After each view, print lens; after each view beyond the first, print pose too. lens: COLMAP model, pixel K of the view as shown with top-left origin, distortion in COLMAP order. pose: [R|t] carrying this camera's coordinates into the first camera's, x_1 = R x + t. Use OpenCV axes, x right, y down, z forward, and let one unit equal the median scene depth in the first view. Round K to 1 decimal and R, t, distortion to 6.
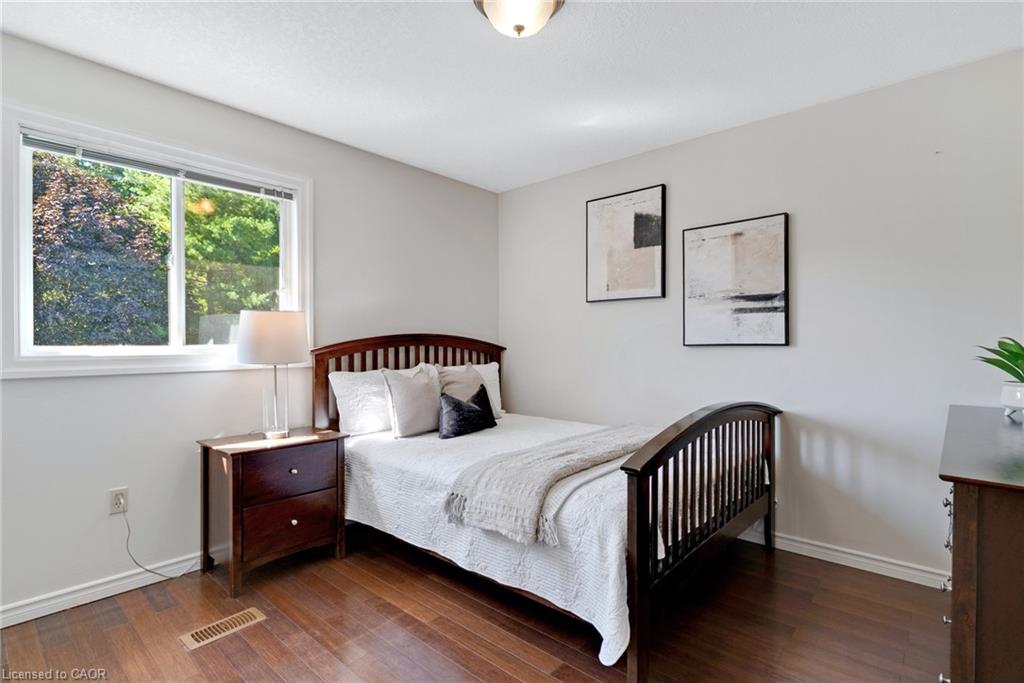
lens RADIAL K [[497.2, 0, 510.5], [0, 497.2, 345.0], [0, 0, 1]] dist [0.004301, -0.000384]
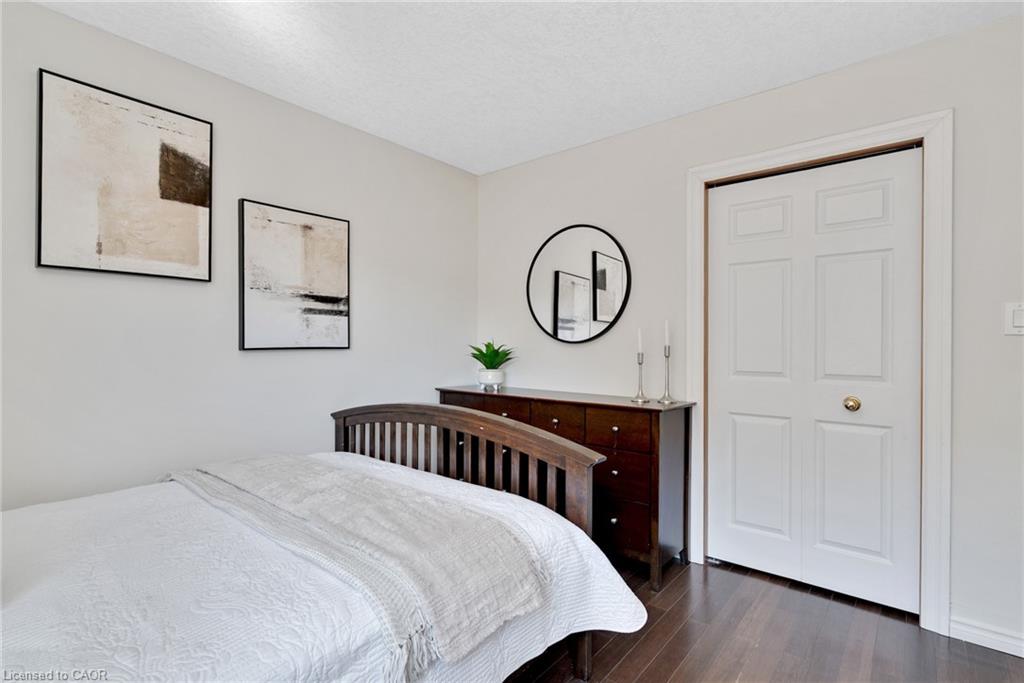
lens RADIAL K [[497.2, 0, 510.0], [0, 497.2, 343.4], [0, 0, 1]] dist [0.004301, -0.000384]
pose [[-0.045598, 0.001655, 0.998958, -0.473027], [-0.002684, 0.999995, -0.001779, -0.008578], [-0.998956, -0.002762, -0.045593, 0.672545]]
